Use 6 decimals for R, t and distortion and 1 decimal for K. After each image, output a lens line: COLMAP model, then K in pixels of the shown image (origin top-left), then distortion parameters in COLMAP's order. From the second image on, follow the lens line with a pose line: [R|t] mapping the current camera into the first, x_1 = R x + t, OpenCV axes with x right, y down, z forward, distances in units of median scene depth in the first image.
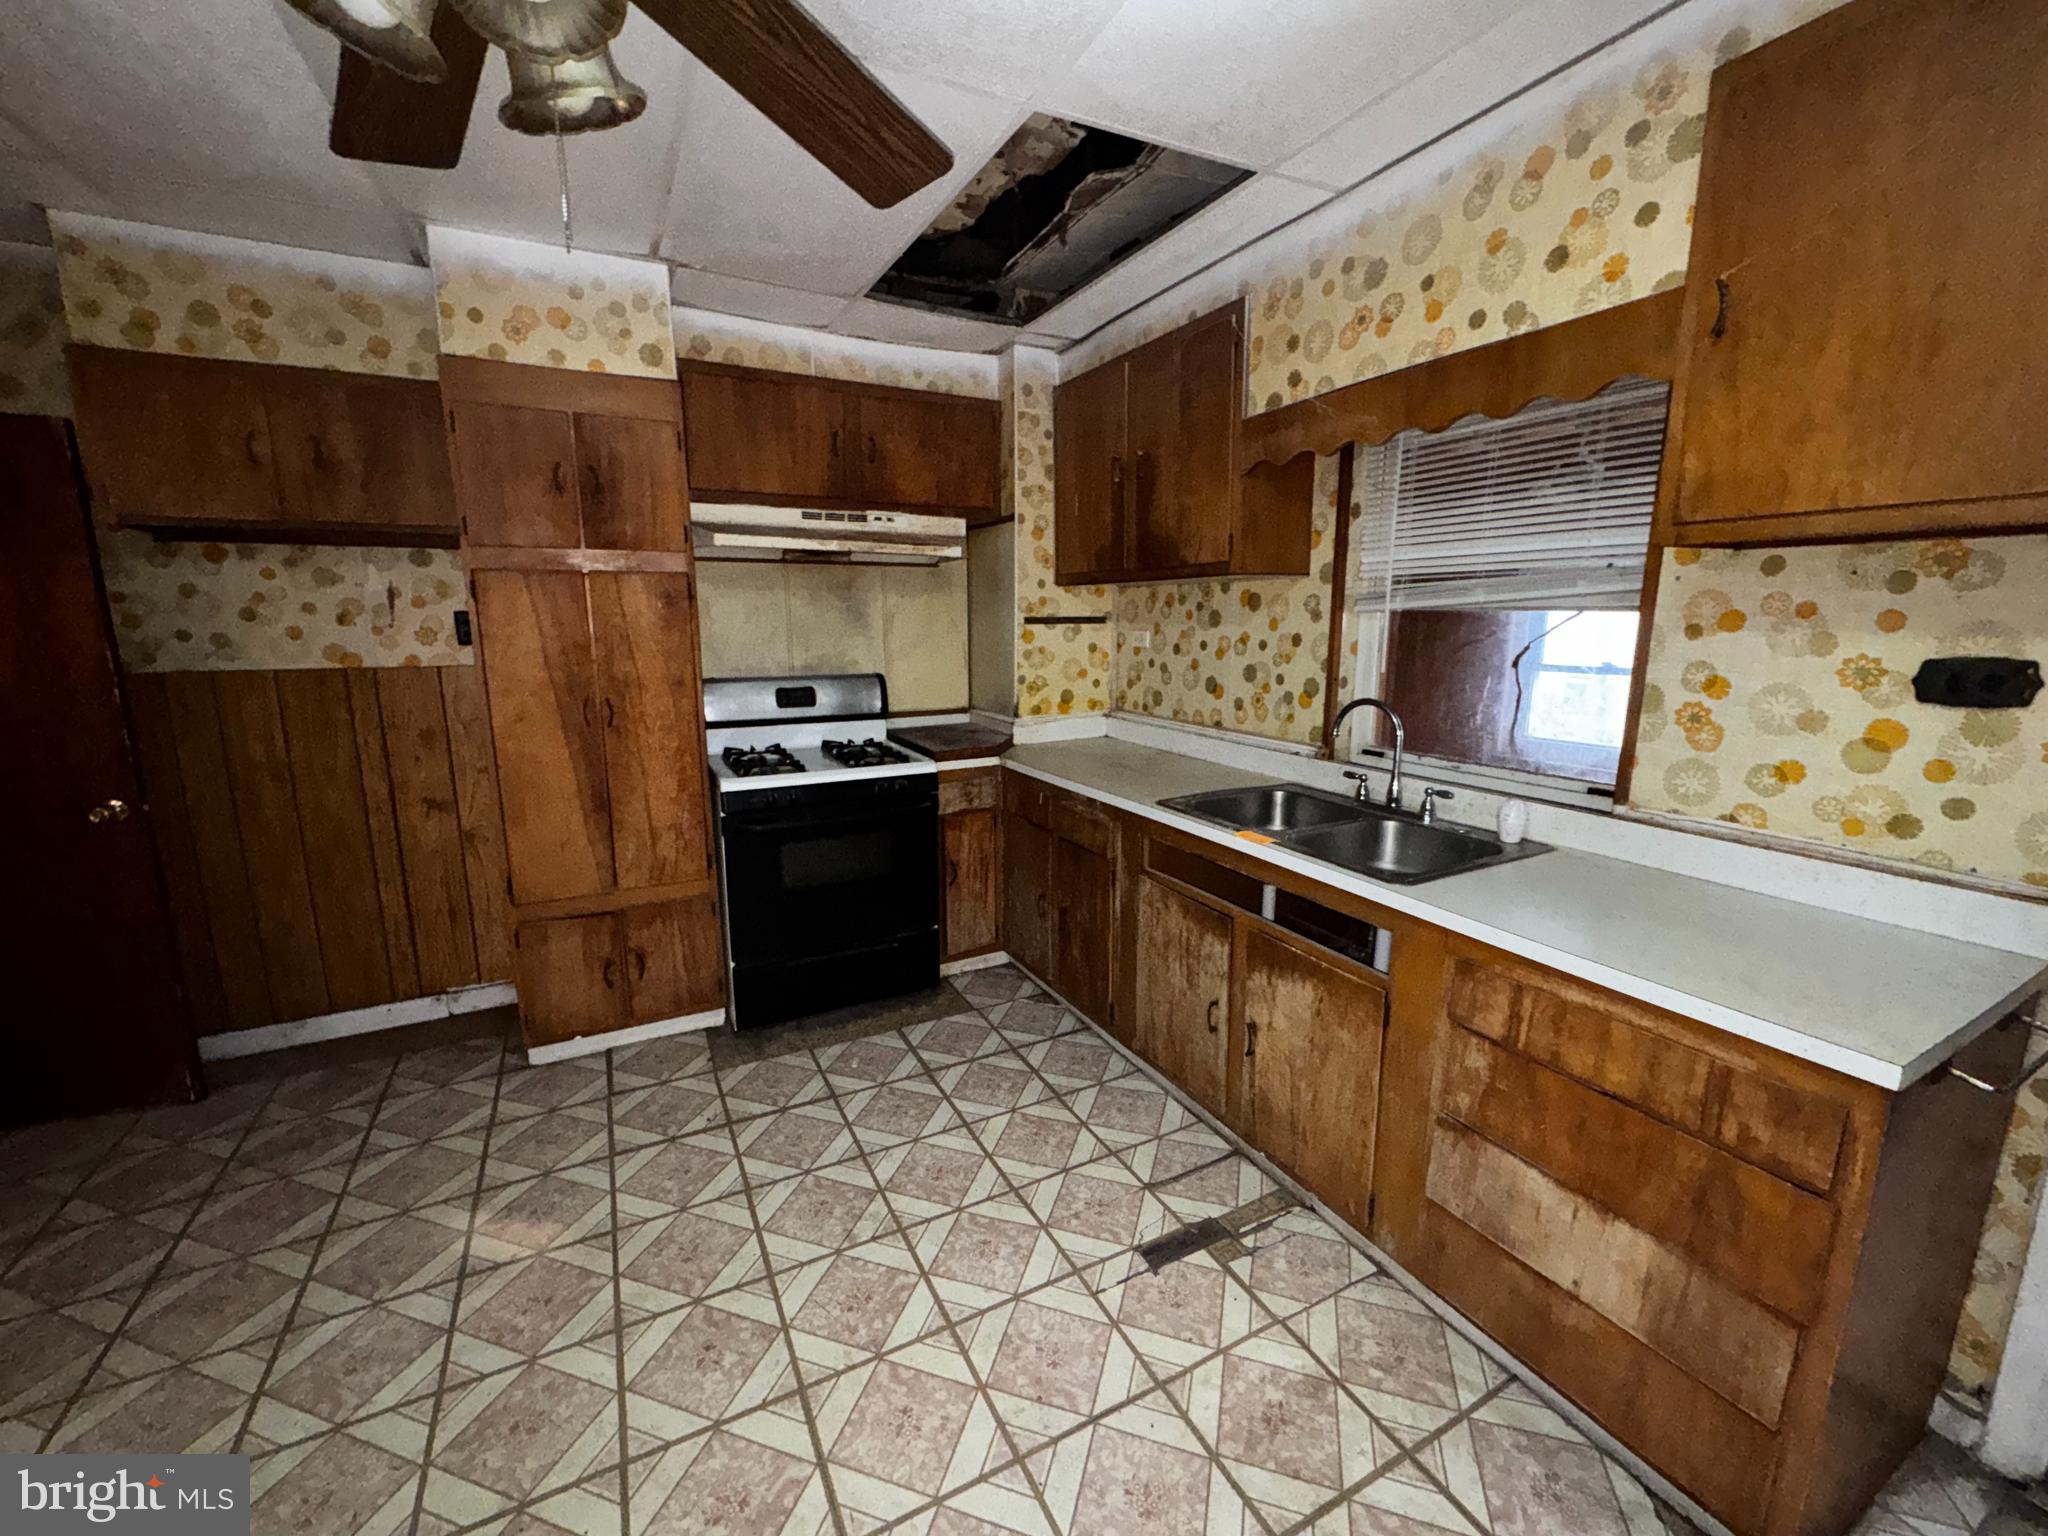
lens RADIAL K [[814.6, 0, 1021.7], [0, 814.6, 766.8], [0, 0, 1]] dist [-0.003809, -0.000362]
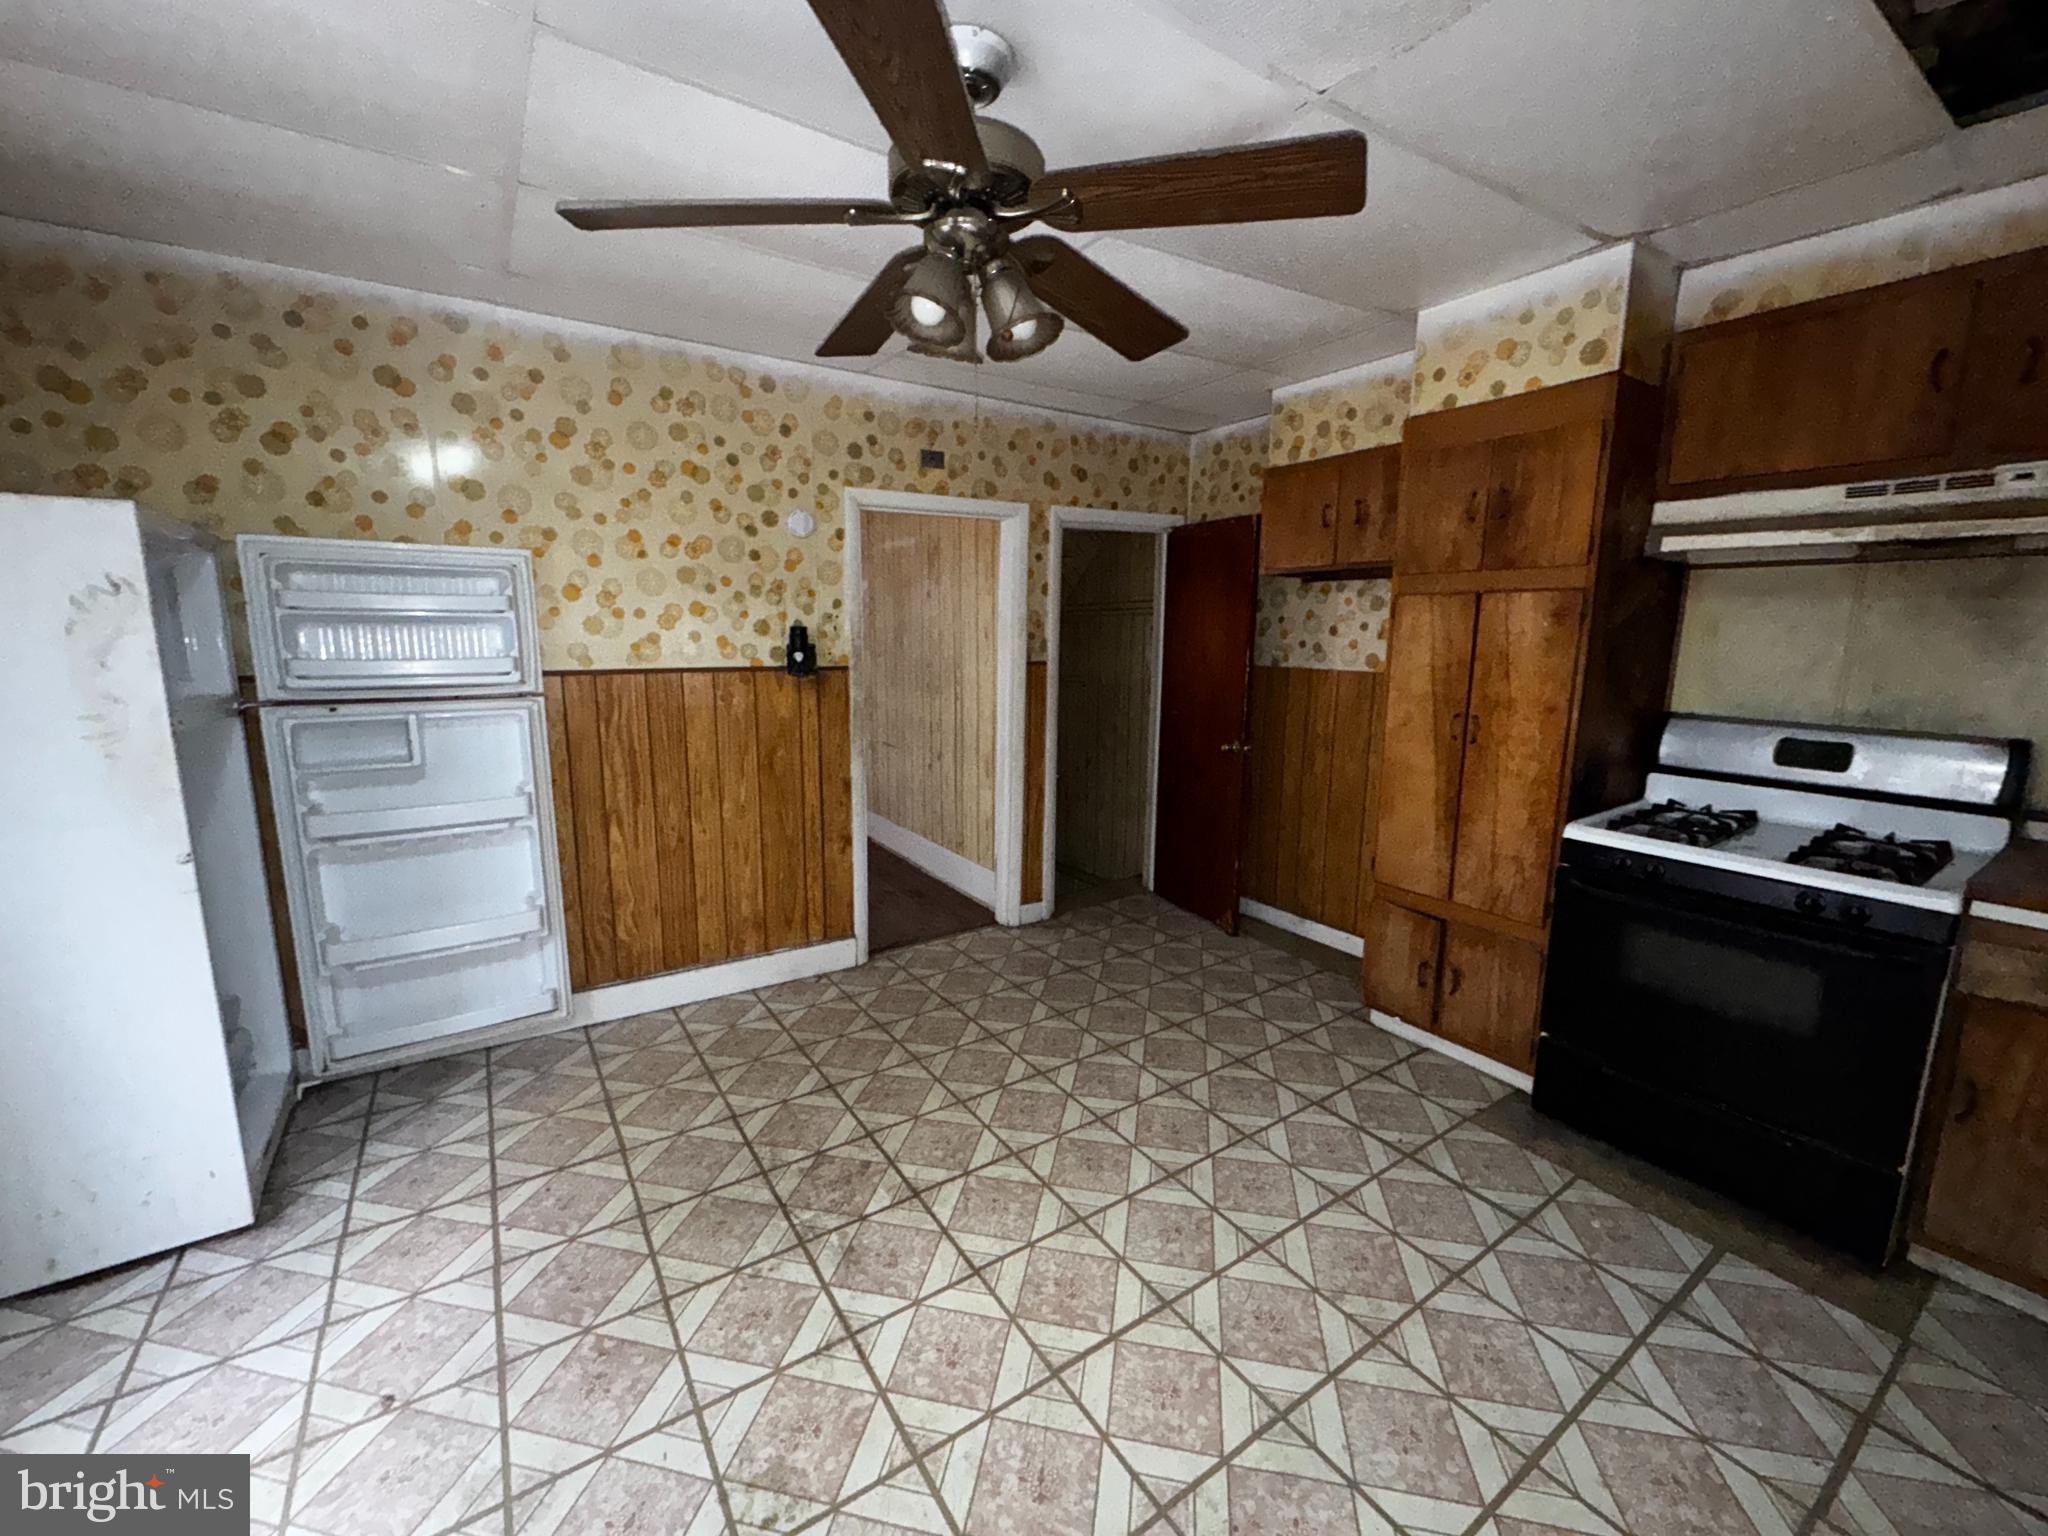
lens RADIAL K [[814.6, 0, 1018.0], [0, 814.6, 764.7], [0, 0, 1]] dist [-0.003809, -0.000362]
pose [[0.104675, 0.167723, -0.980261, 0.464861], [-0.188652, 0.971128, 0.146015, -0.068689], [0.976449, 0.169644, 0.133294, 0.334541]]
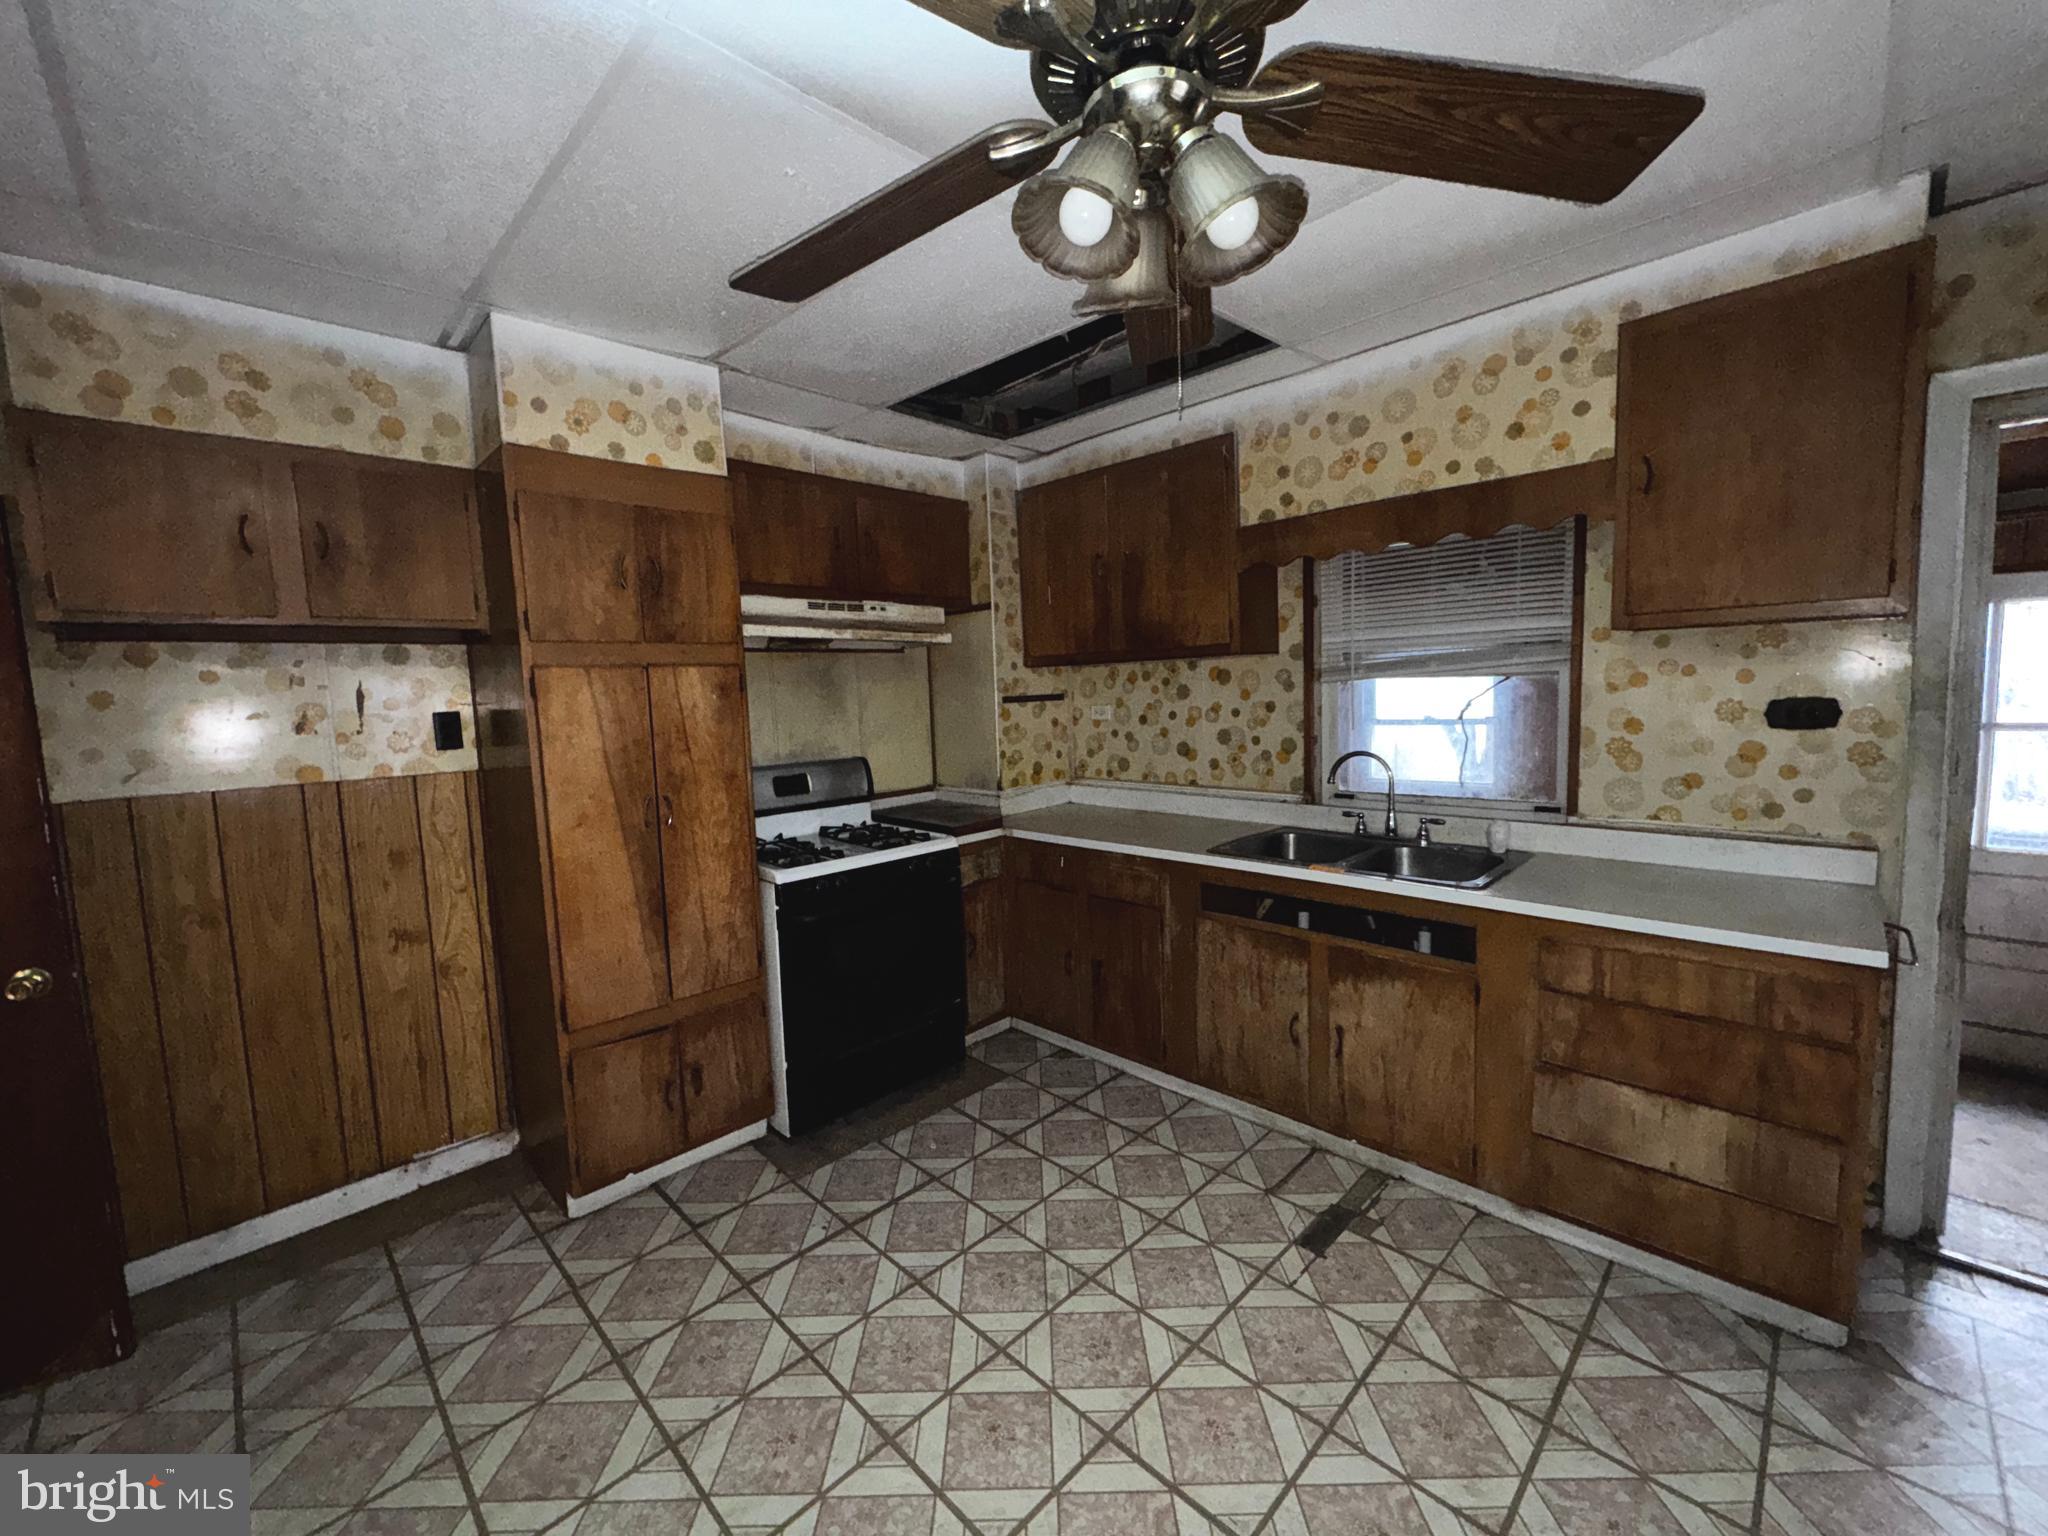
lens RADIAL K [[814.6, 0, 1021.3], [0, 814.6, 766.1], [0, 0, 1]] dist [-0.003809, -0.000362]
pose [[0.954734, -0.060914, 0.291157, -0.410759], [0.088022, 0.992826, -0.080923, -0.005503], [-0.284138, 0.102888, 0.953247, -0.029600]]
